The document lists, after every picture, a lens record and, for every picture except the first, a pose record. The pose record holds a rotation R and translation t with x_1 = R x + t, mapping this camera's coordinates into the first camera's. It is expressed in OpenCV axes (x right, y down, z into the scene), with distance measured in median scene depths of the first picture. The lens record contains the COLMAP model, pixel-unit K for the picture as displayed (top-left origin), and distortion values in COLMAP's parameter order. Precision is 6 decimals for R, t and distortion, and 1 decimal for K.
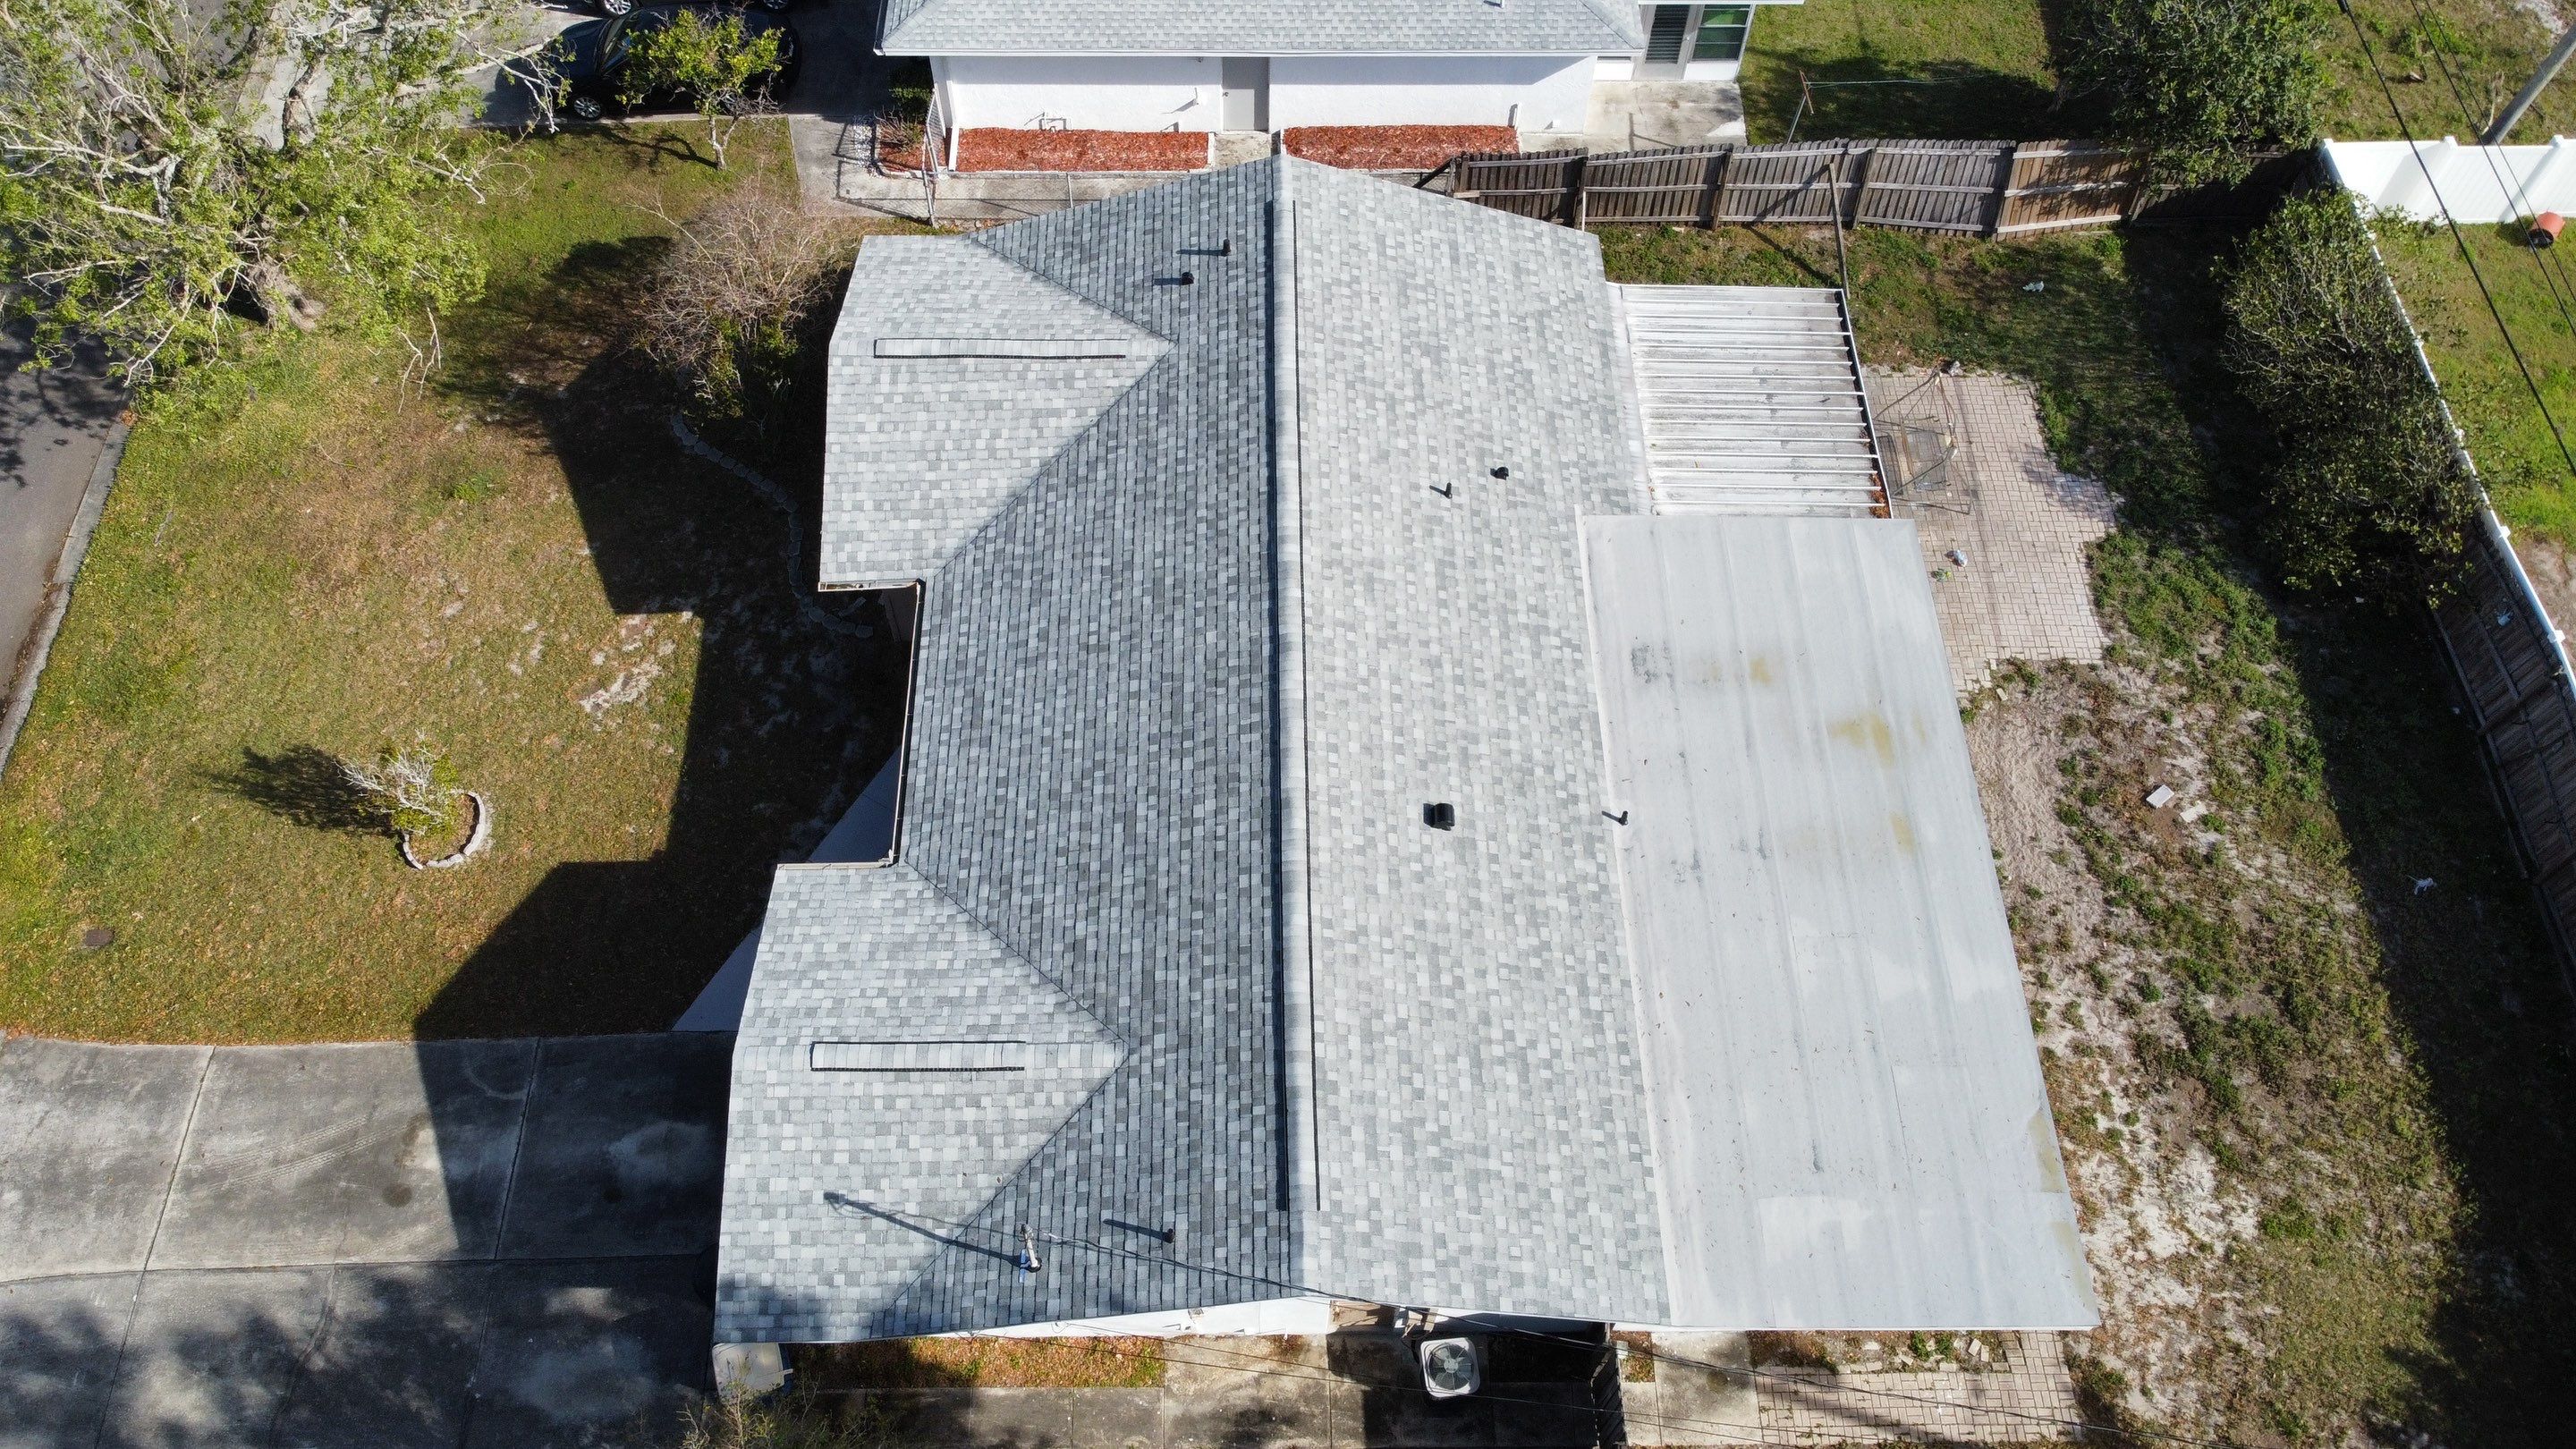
lens RADIAL K [[1944.8, 0, 1248.1], [0, 1944.8, 698.5], [0, 0, 1]] dist [0.004705, -0.035527]
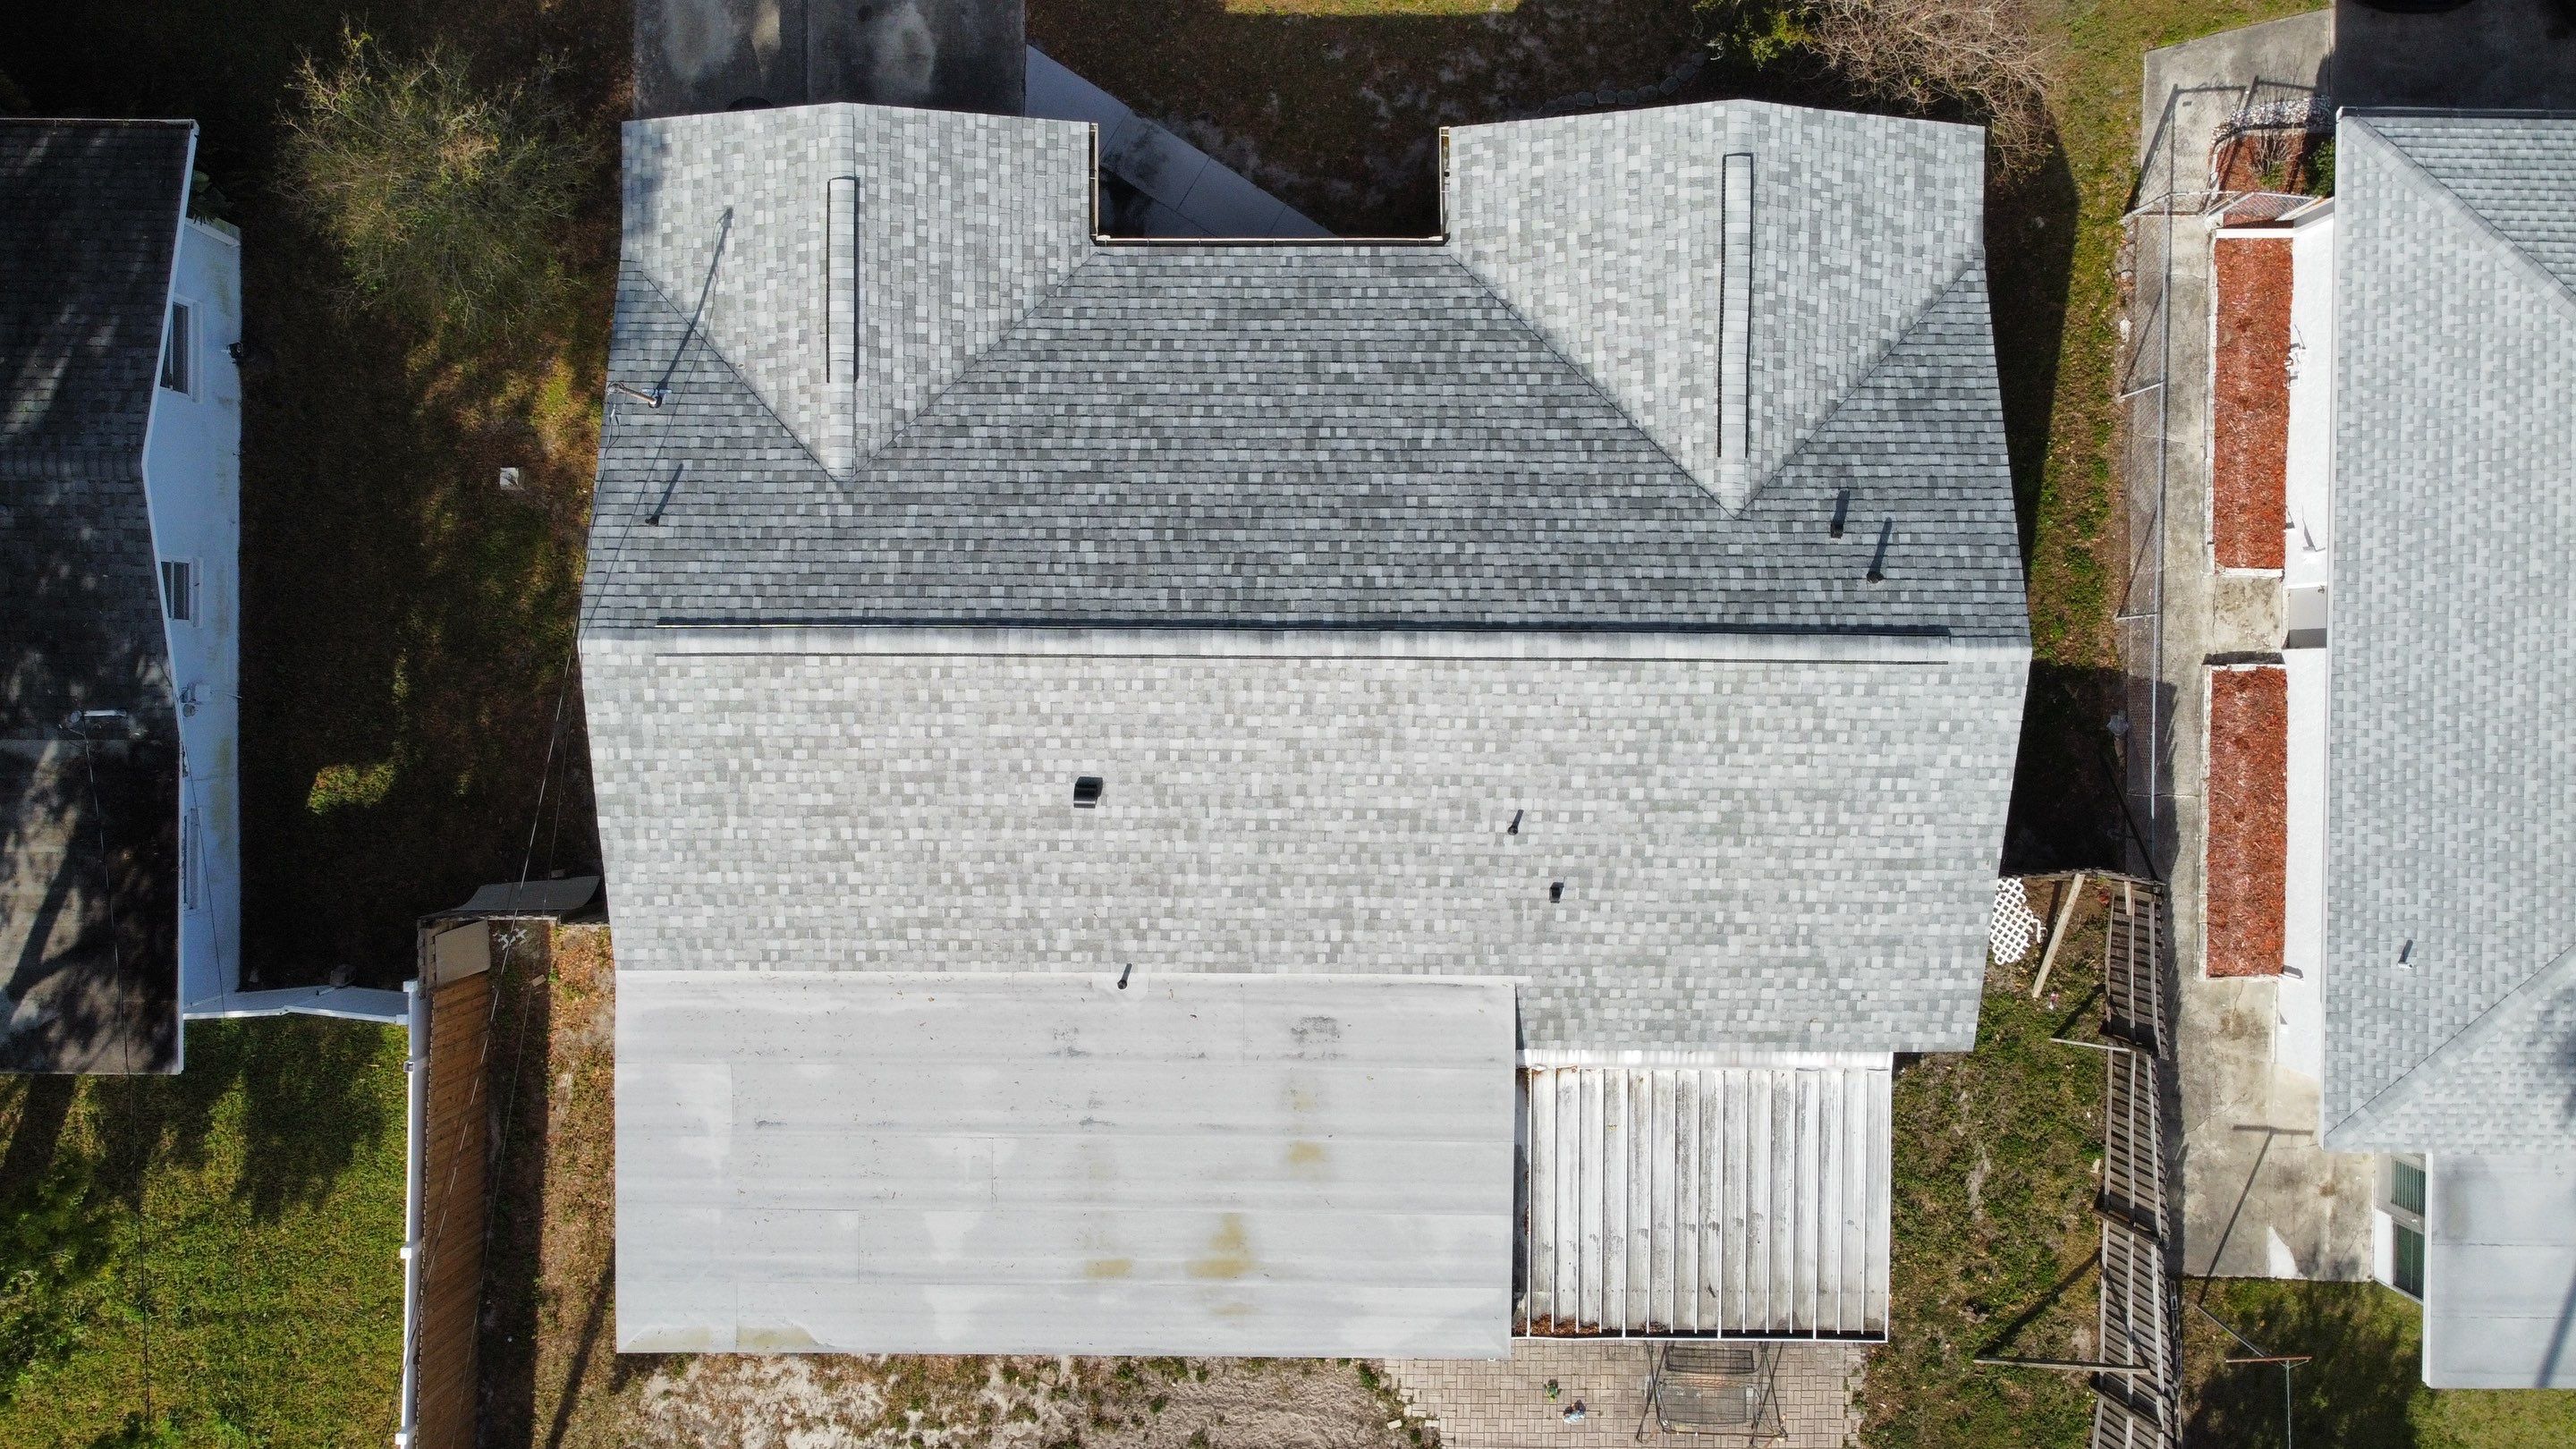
lens RADIAL K [[1939.9, 0, 1248.7], [0, 1939.9, 699.1], [0, 0, 1]] dist [0.010797, -0.052024]
pose [[-0.010821, 0.999914, 0.007397, 0.038146], [-0.843597, -0.013100, 0.536816, -0.471147], [0.536867, -0.000431, 0.843667, 0.196366]]
